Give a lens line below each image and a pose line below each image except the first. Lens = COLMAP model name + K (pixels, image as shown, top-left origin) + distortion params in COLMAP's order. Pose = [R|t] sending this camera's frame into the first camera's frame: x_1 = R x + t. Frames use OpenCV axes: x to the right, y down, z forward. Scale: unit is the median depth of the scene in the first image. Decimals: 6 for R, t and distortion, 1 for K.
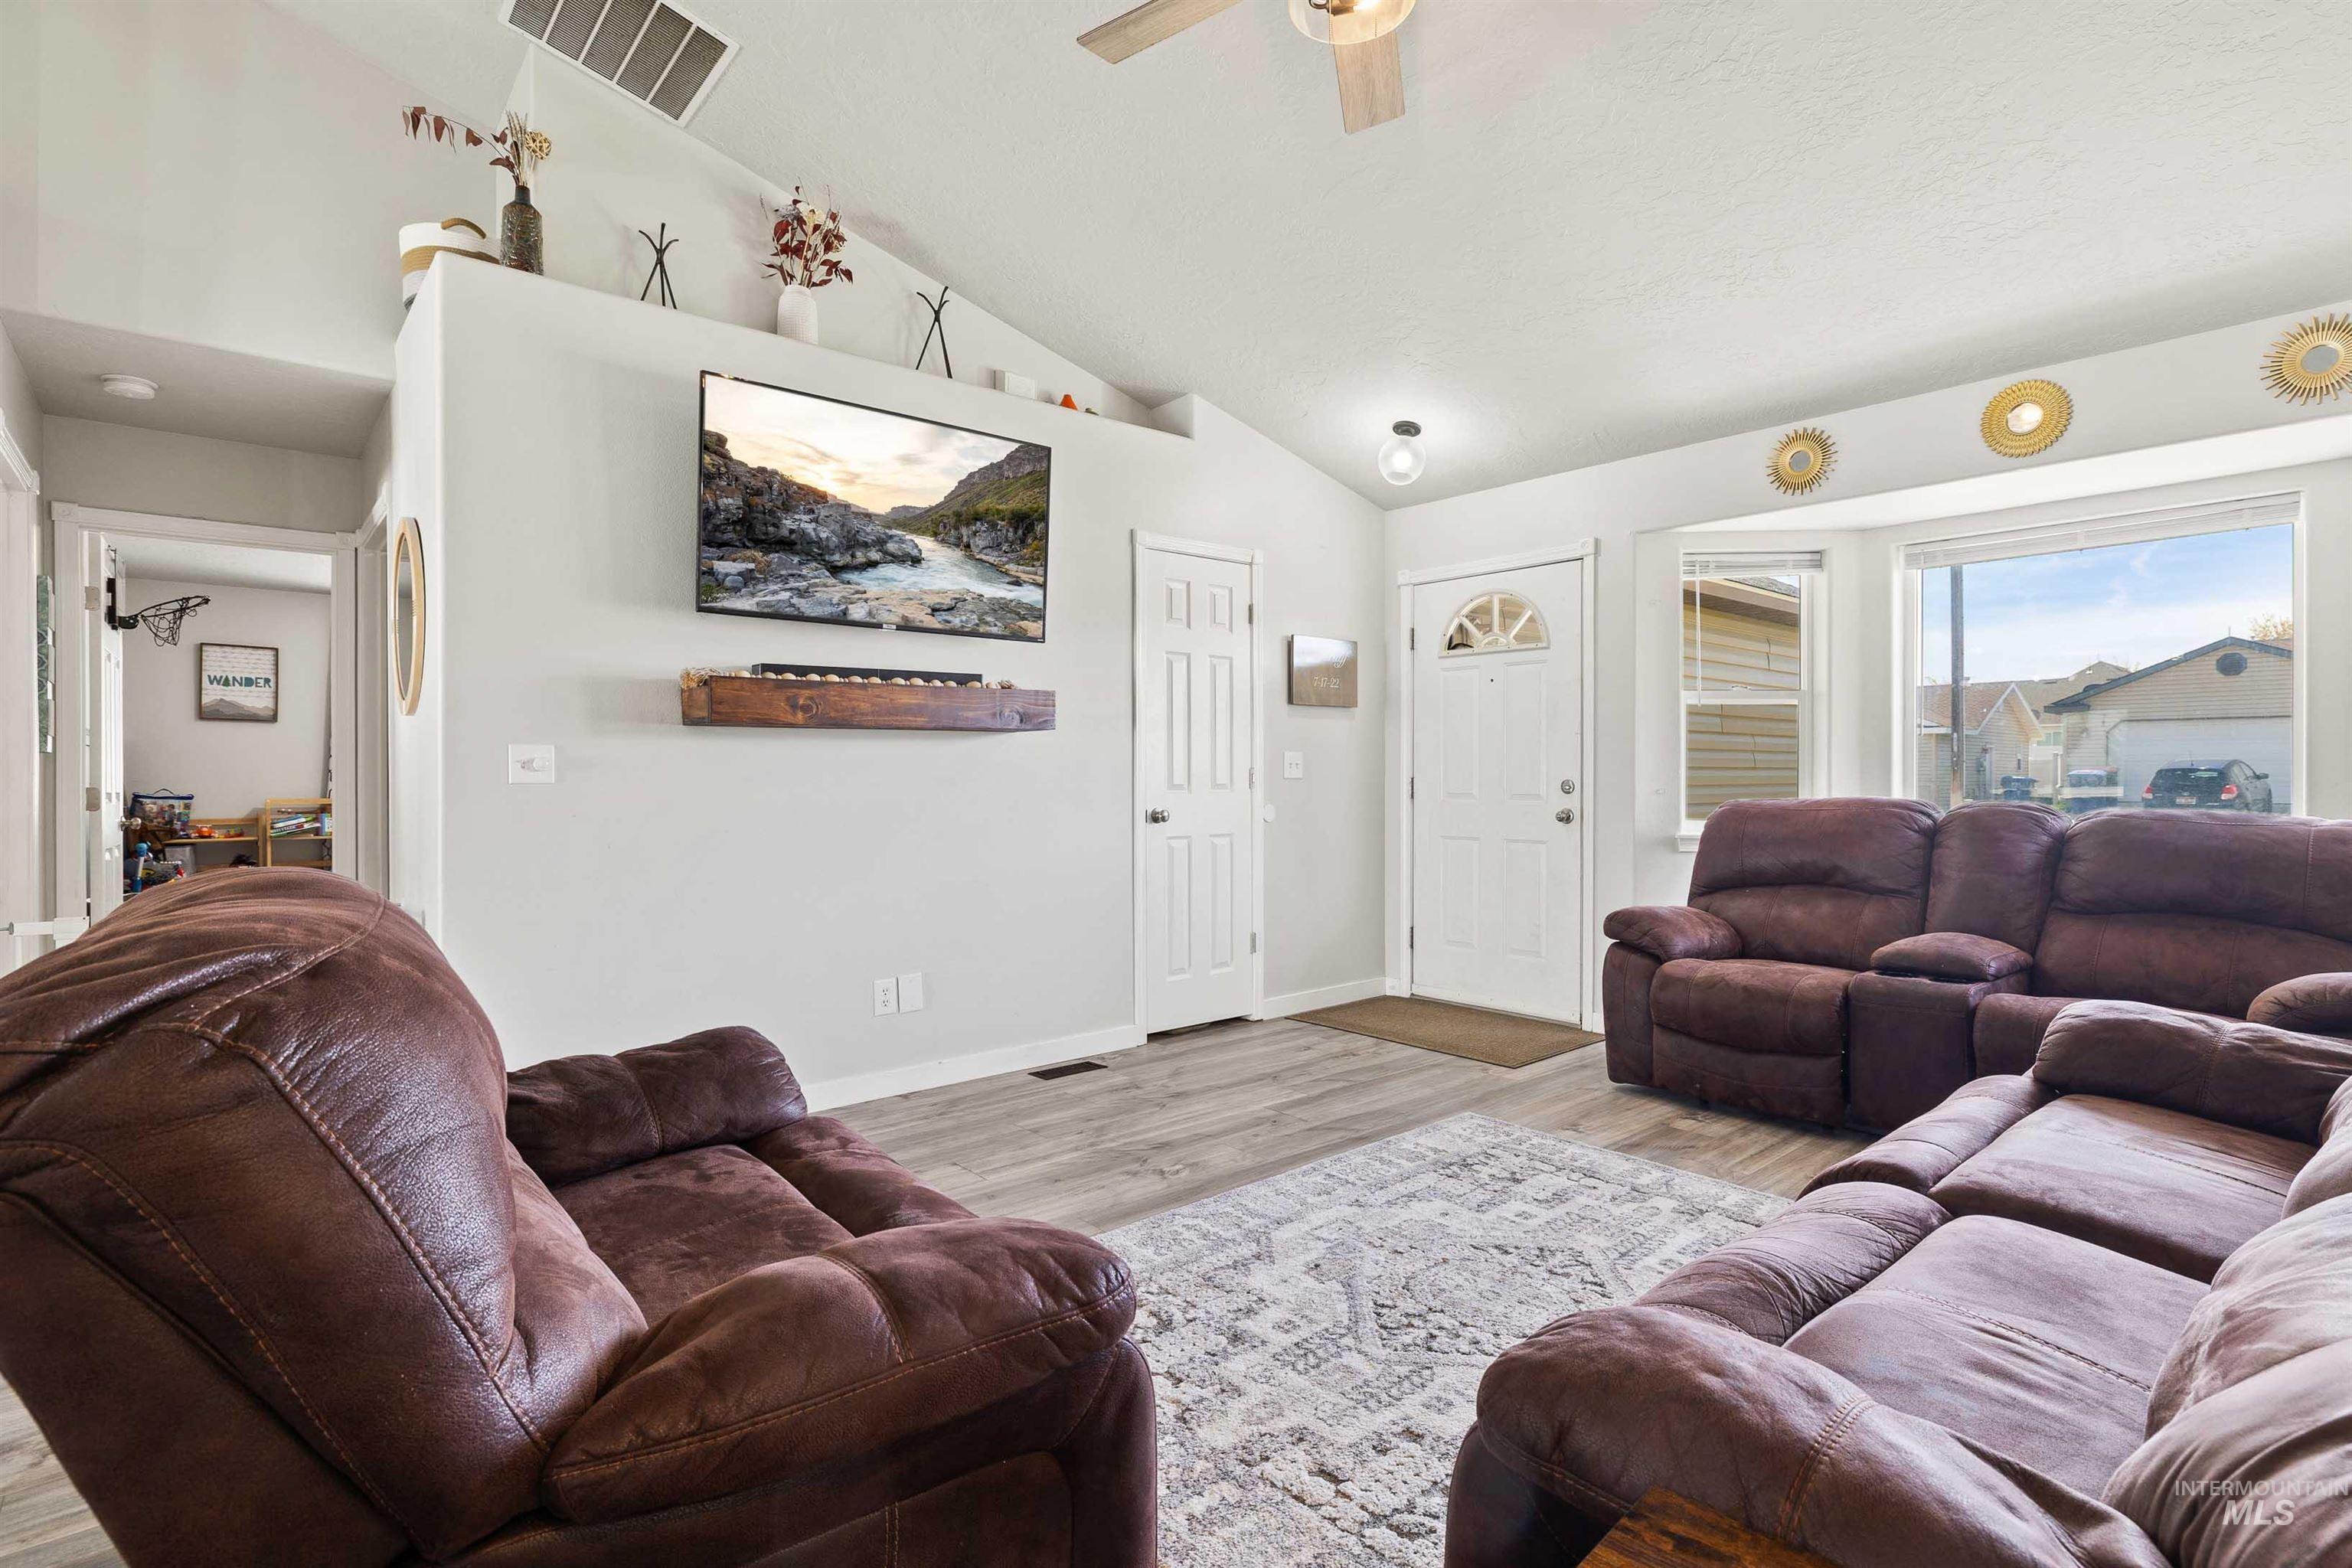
lens RADIAL K [[1126.2, 0, 1173.1], [0, 1126.2, 781.9], [0, 0, 1]] dist [-0.005439, -0.000963]
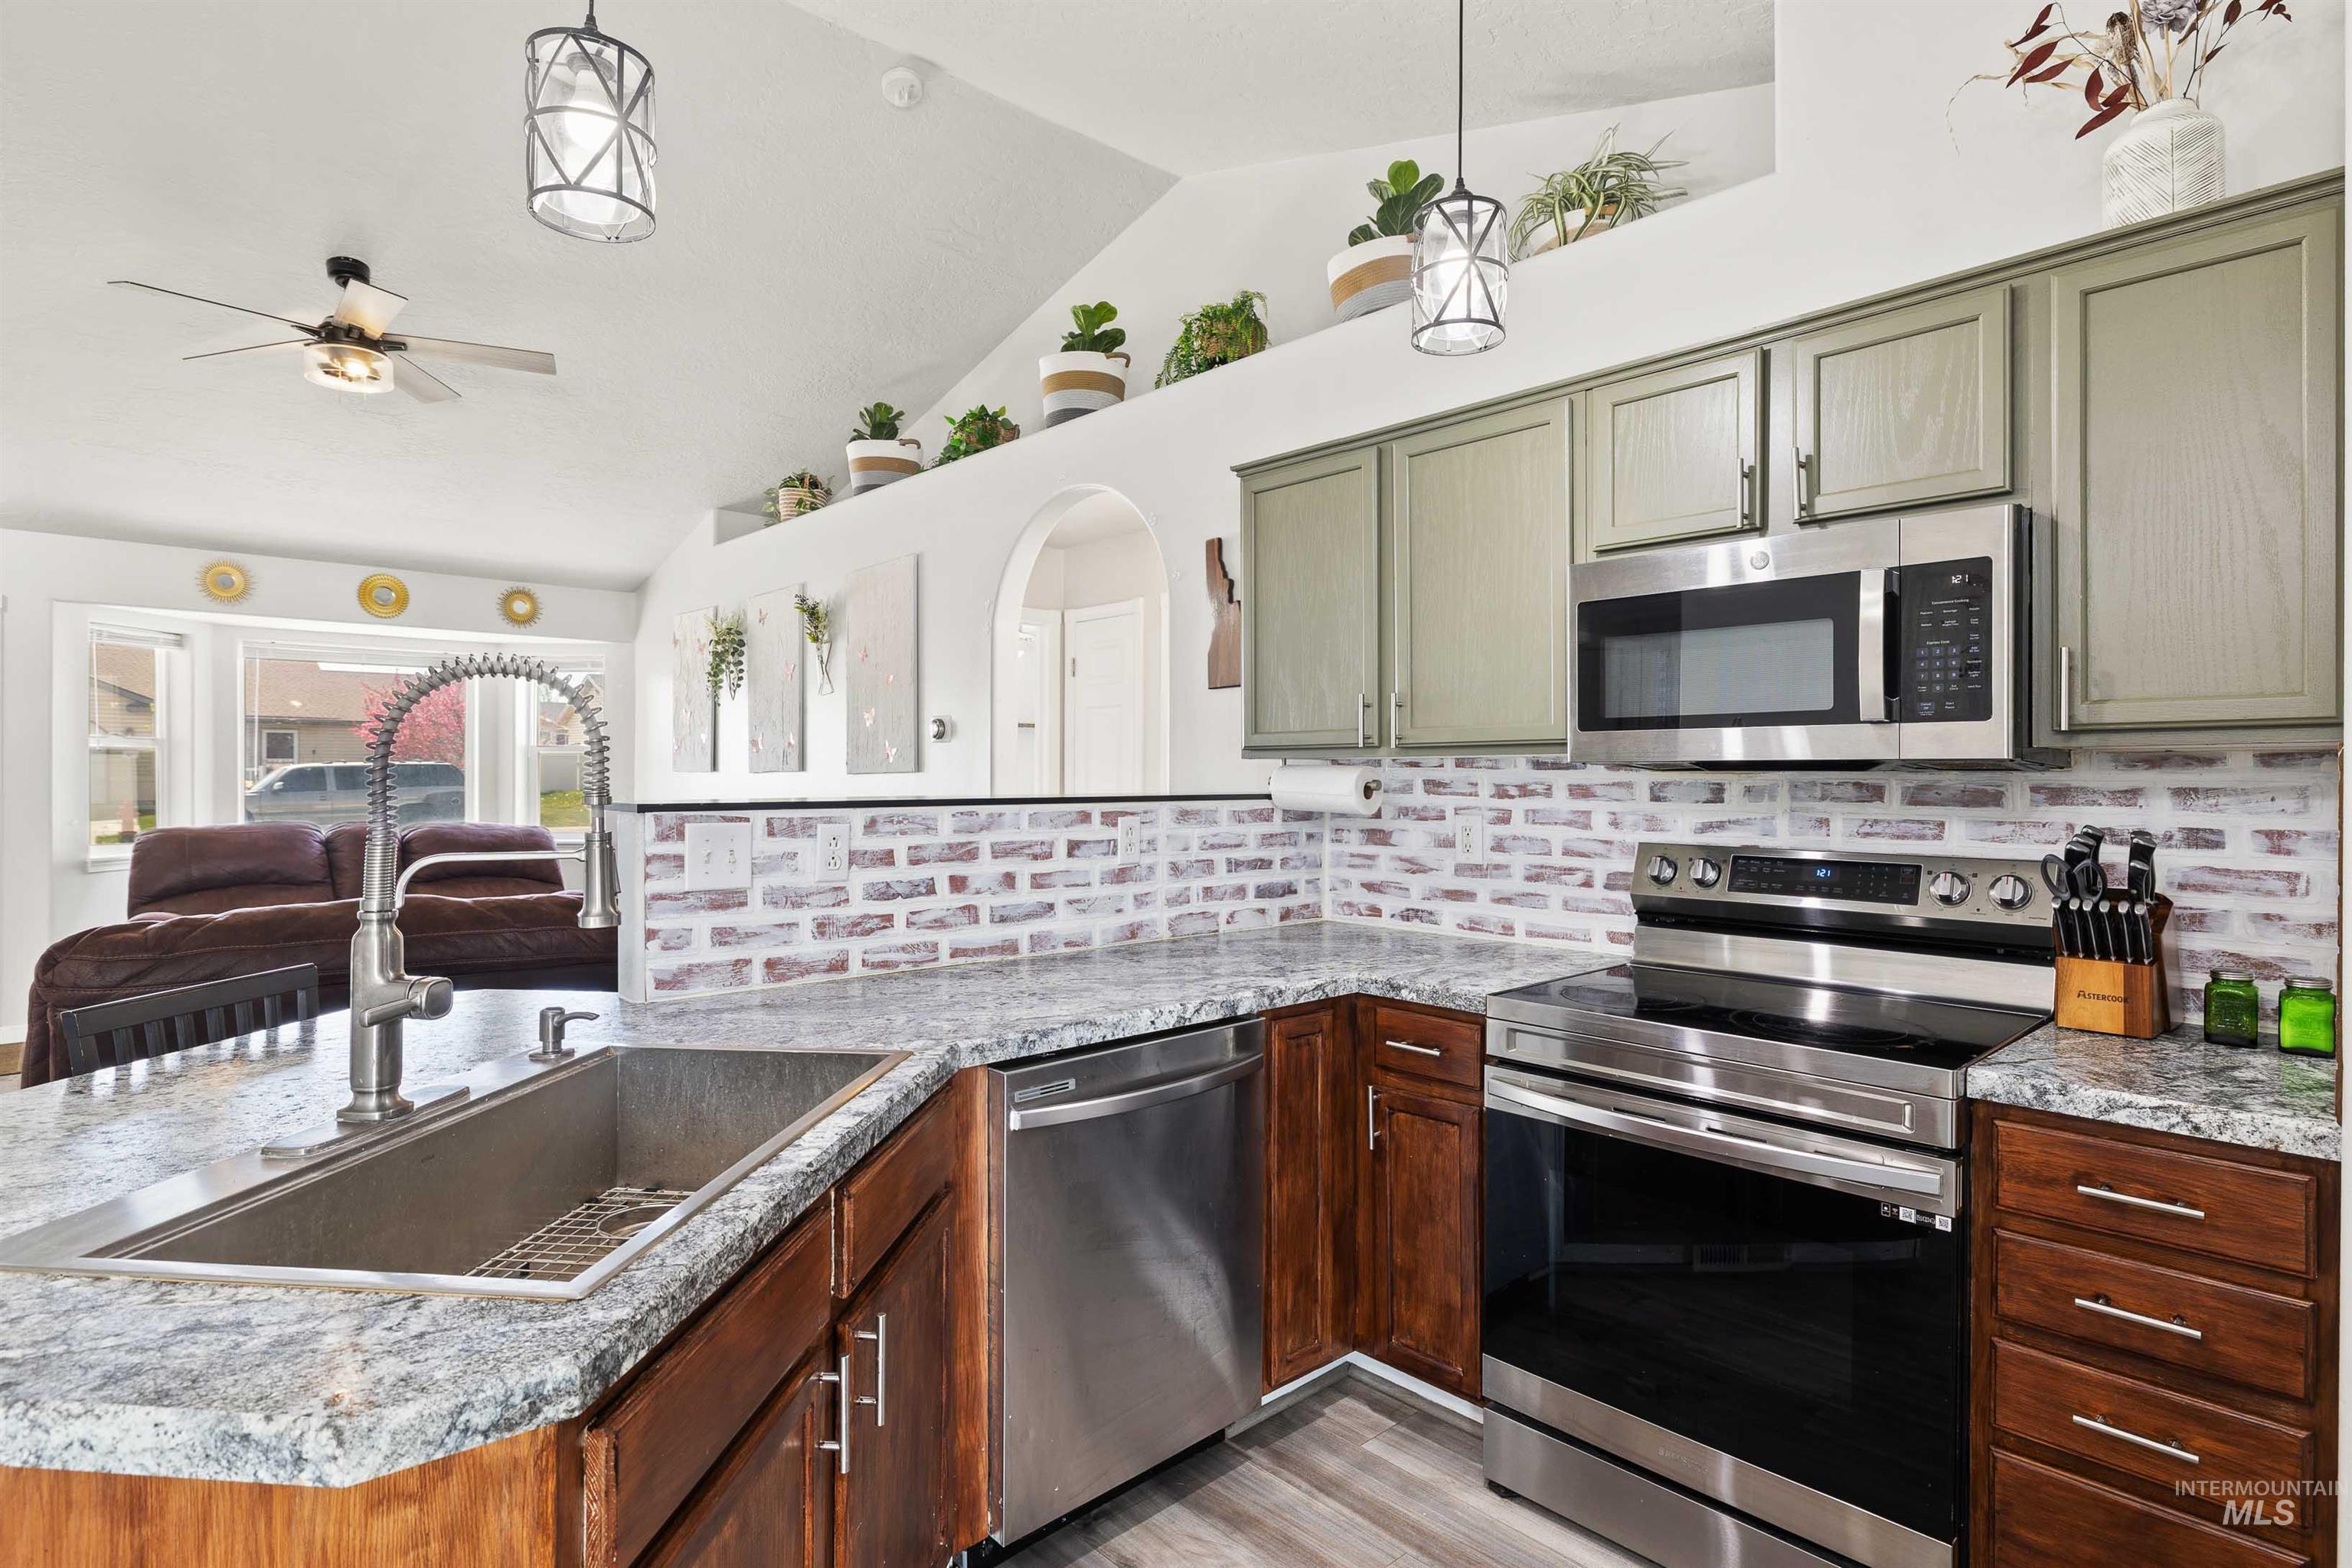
lens RADIAL K [[1192.7, 0, 1186.1], [0, 1192.7, 777.8], [0, 0, 1]] dist [-0.005927, 0.000006]
pose [[-0.028990, -0.001531, 0.999579, -1.012410], [0.008087, 0.999966, 0.001767, -0.038733], [-0.999547, 0.008135, -0.028976, -0.147322]]
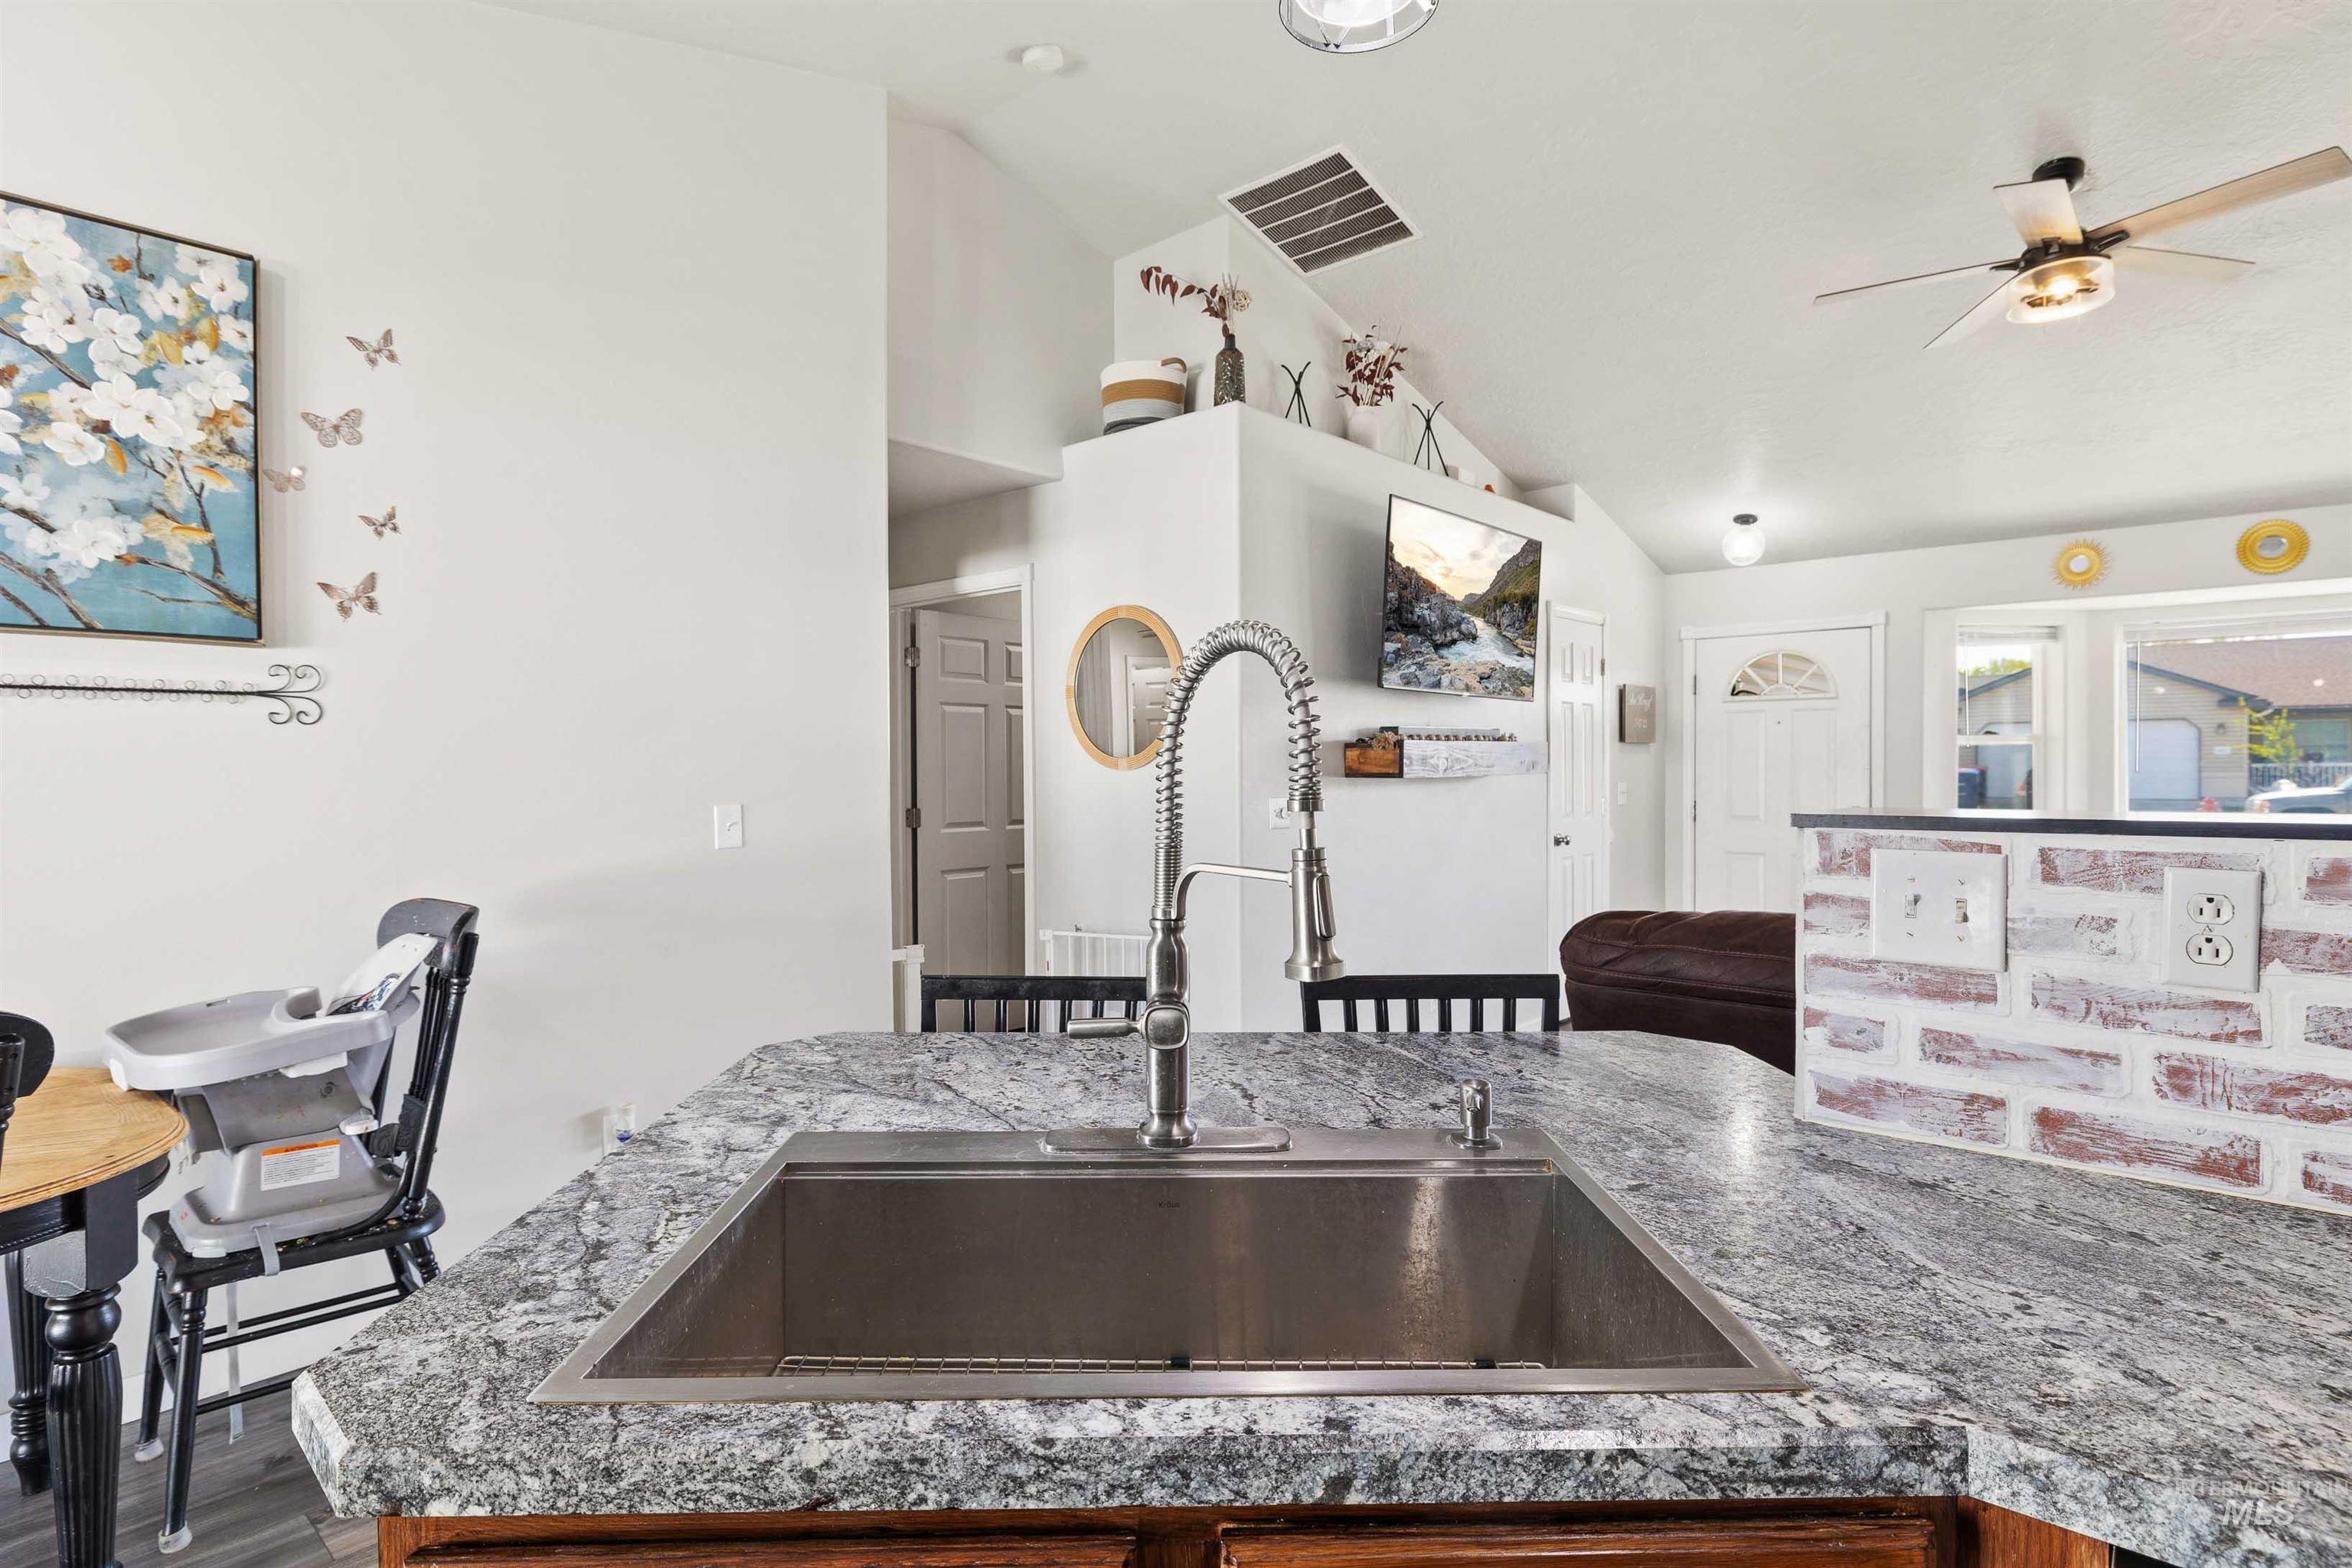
lens RADIAL K [[1192.7, 0, 1187.7], [0, 1192.7, 785.8], [0, 0, 1]] dist [-0.005927, 0.000006]
pose [[0.991466, -0.001901, 0.130349, -0.688784], [0.001602, 0.999996, 0.002394, -0.037357], [-0.130353, -0.002164, 0.991465, -0.241211]]
